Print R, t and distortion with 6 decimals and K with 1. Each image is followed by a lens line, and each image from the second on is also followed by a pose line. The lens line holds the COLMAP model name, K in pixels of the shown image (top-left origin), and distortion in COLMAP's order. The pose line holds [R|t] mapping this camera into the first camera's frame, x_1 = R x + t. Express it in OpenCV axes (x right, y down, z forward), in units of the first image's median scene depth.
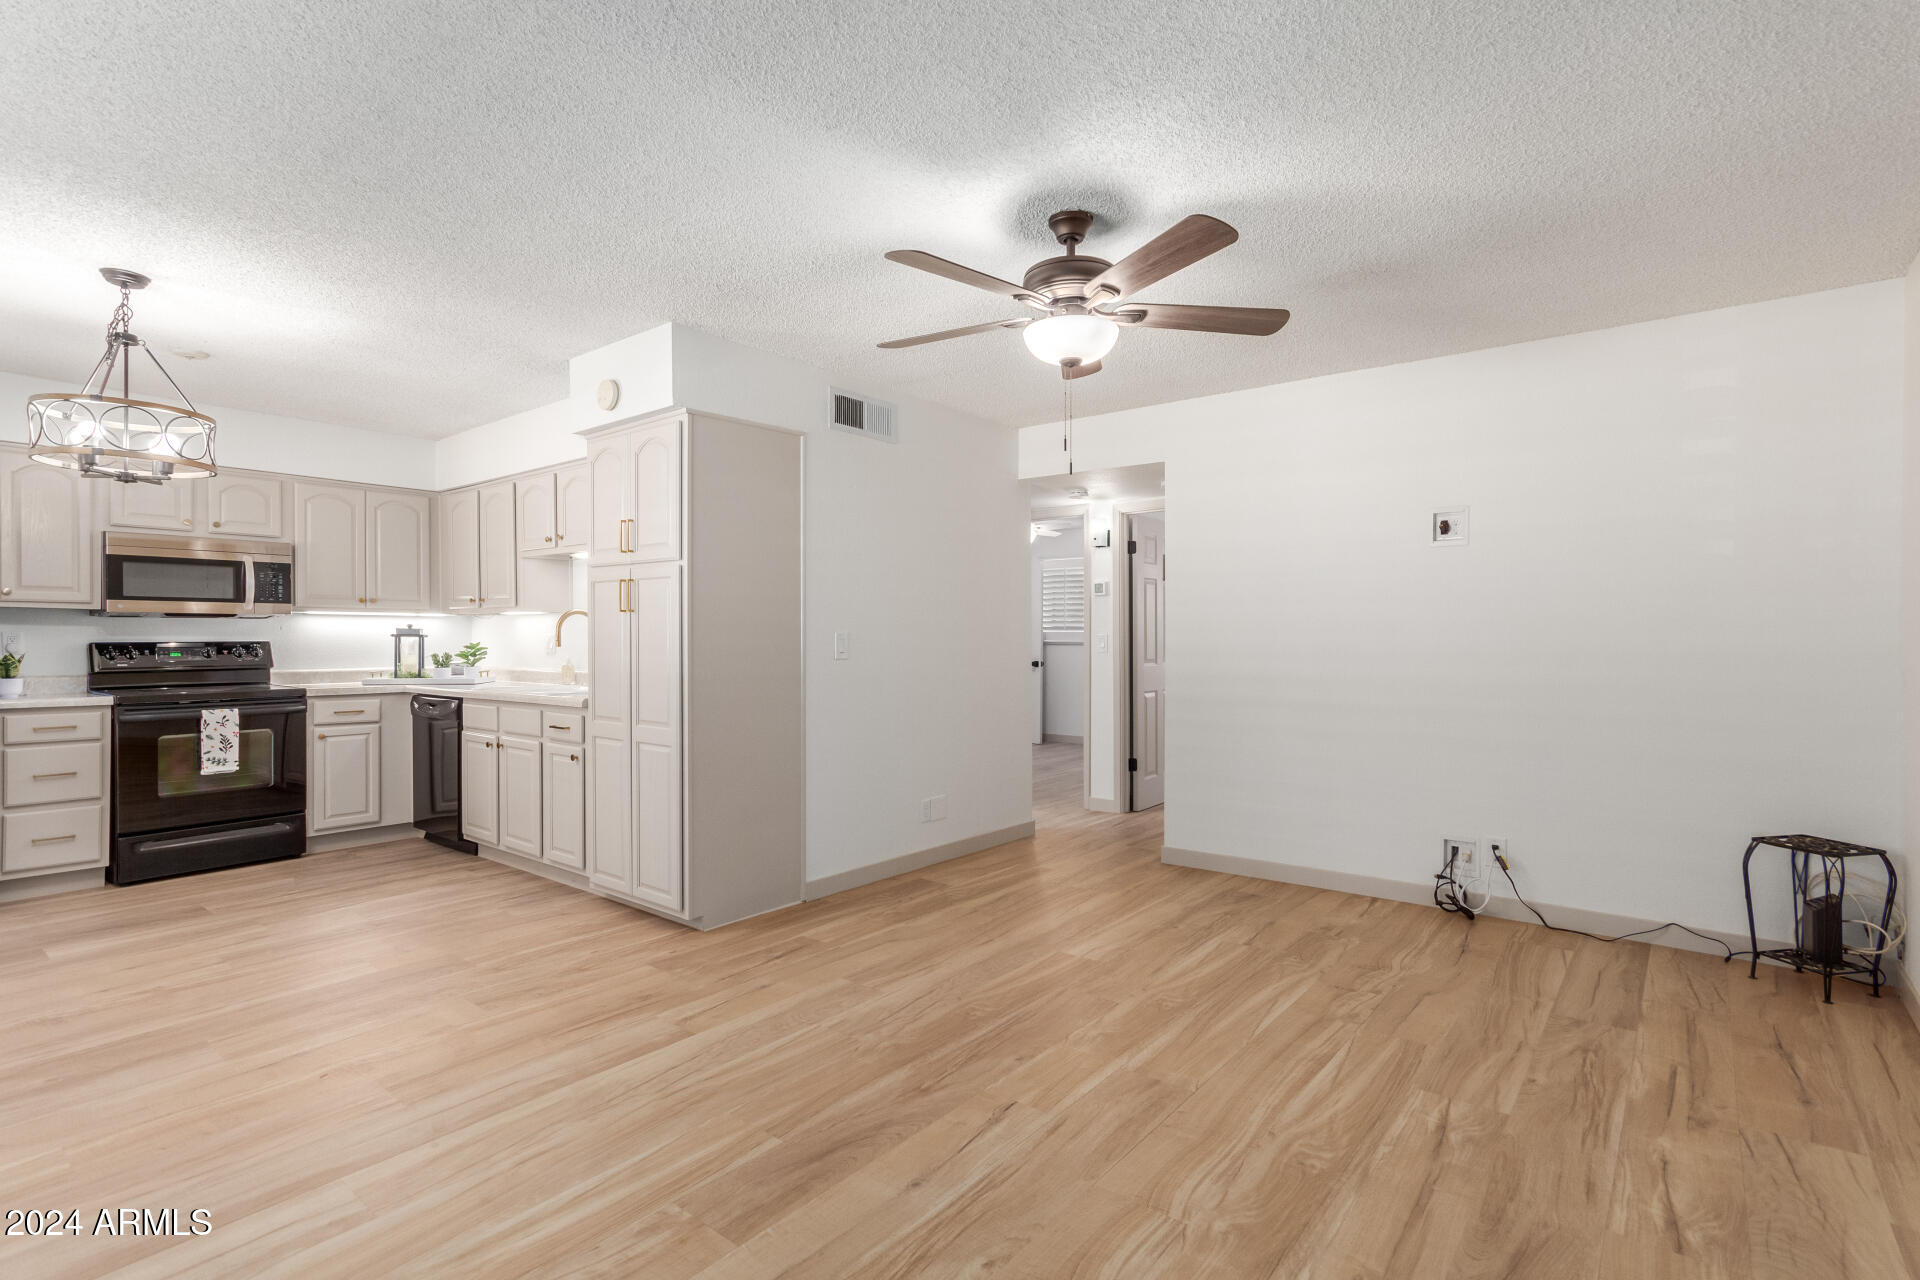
lens RADIAL K [[921.5, 0, 972.5], [0, 921.5, 642.7], [0, 0, 1]] dist [0.000338, 0.000904]
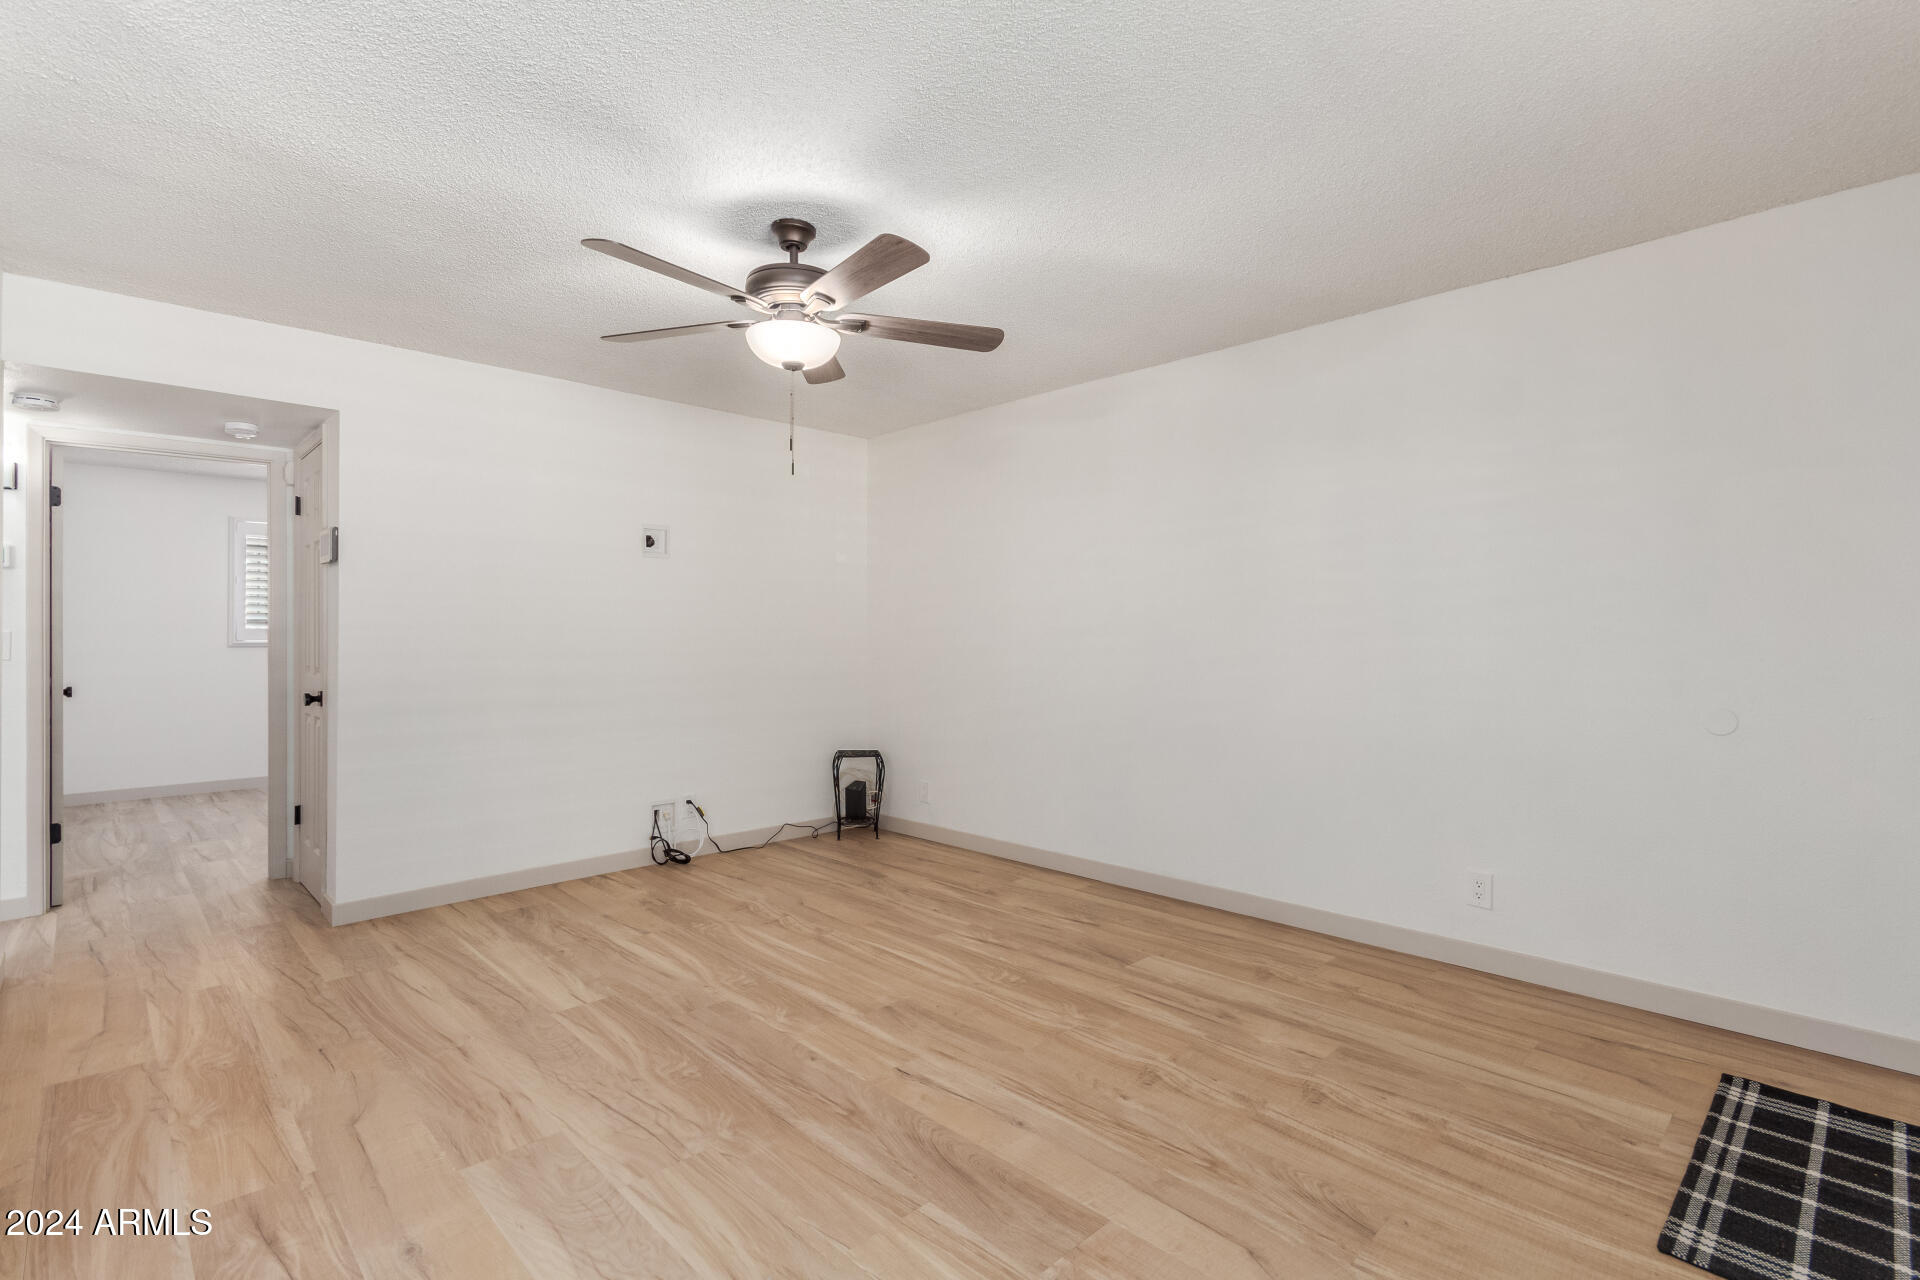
lens RADIAL K [[886.8, 0, 966.4], [0, 886.8, 633.8], [0, 0, 1]] dist [0.004816, -0.001895]
pose [[0.125999, 0.002452, 0.992027, -0.599945], [0.007246, 0.999968, -0.003392, 0.000889], [-0.992004, 0.007616, 0.125977, 0.490764]]
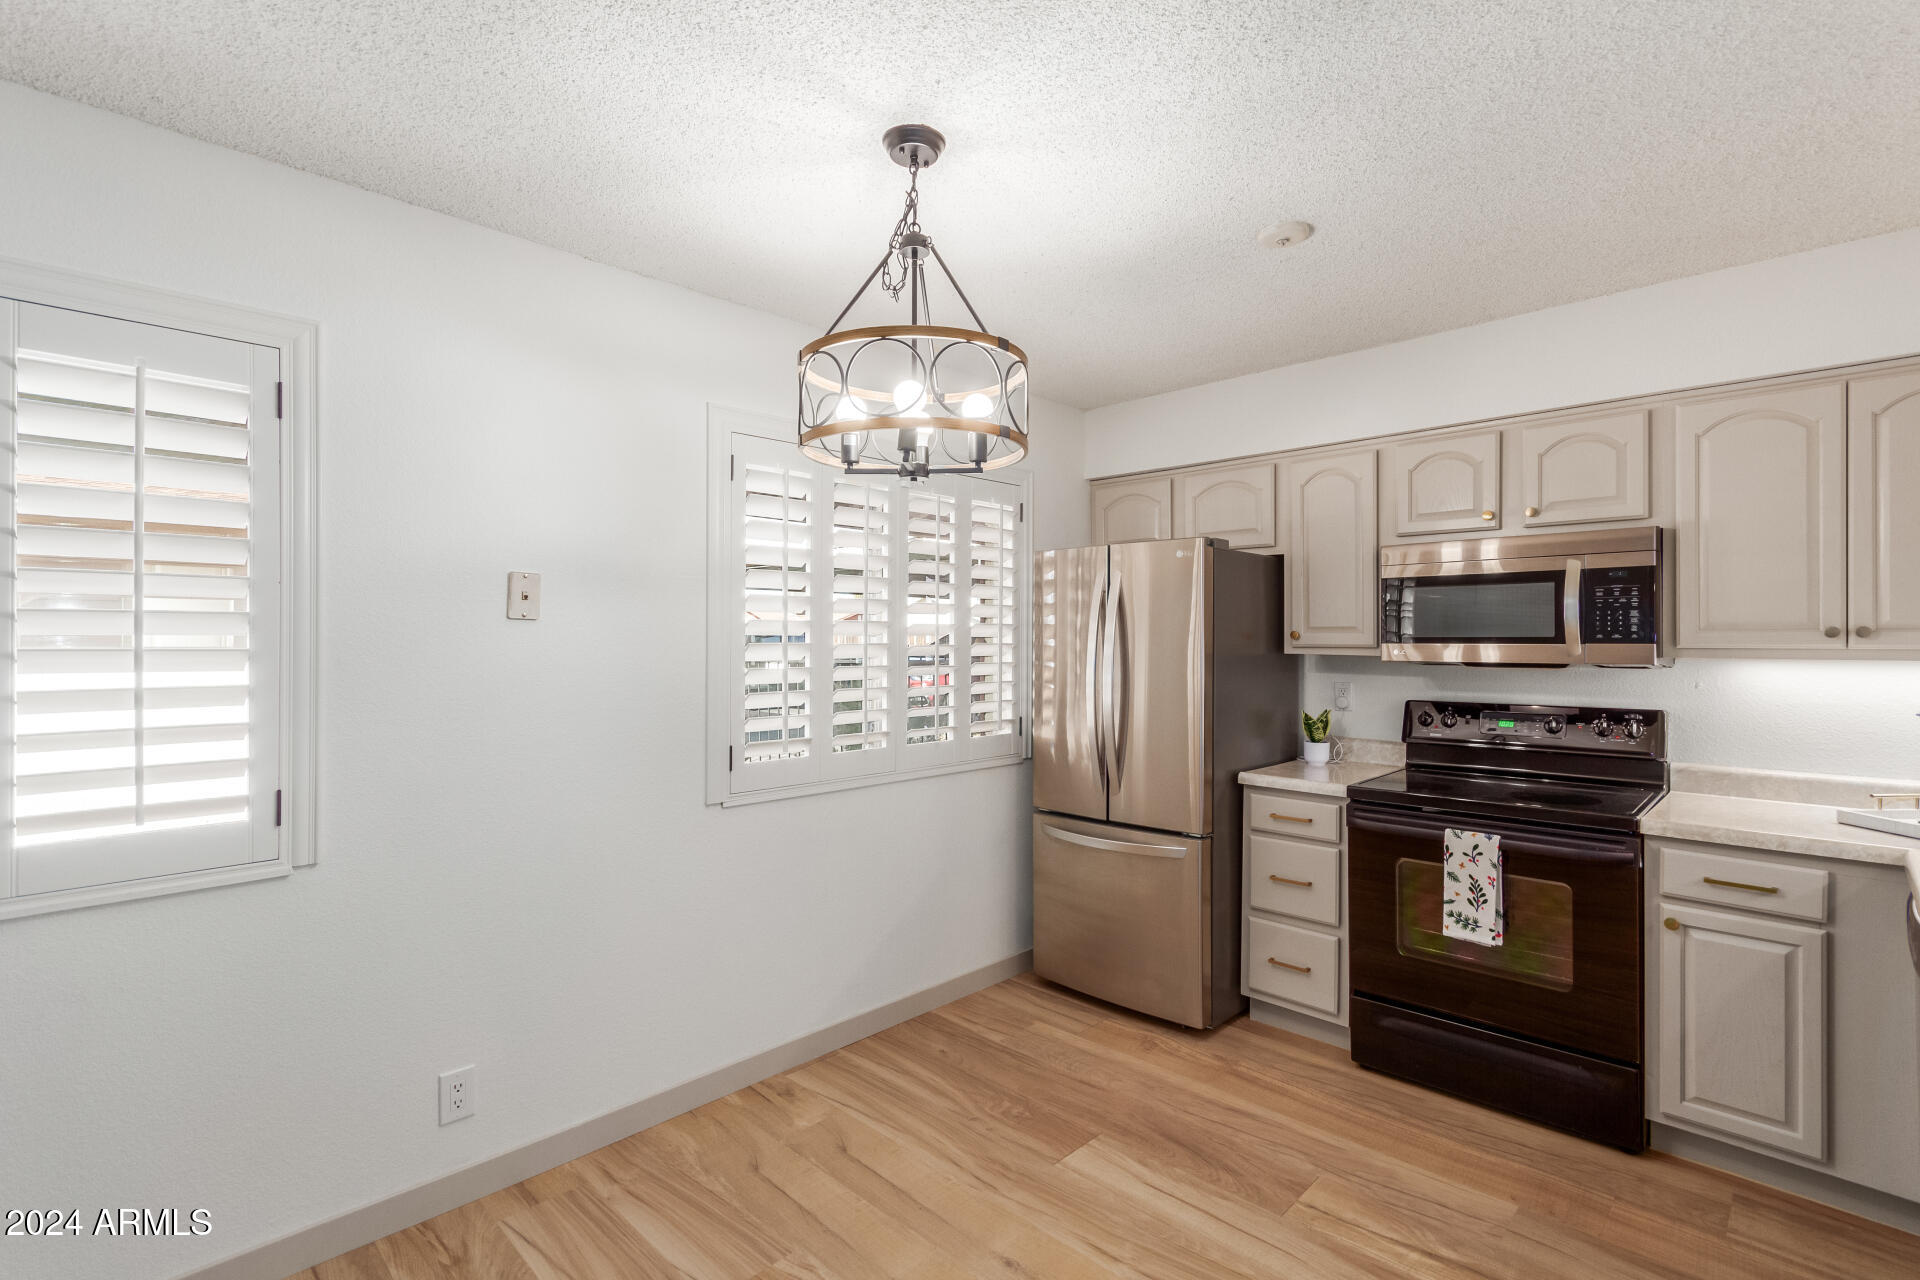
lens RADIAL K [[886.8, 0, 962.9], [0, 886.8, 634.8], [0, 0, 1]] dist [0.004816, -0.001895]
pose [[-0.106197, -0.004685, -0.994334, -0.275869], [-0.006191, 0.999973, -0.004050, -0.057776], [0.994326, 0.005726, -0.106223, 0.901767]]
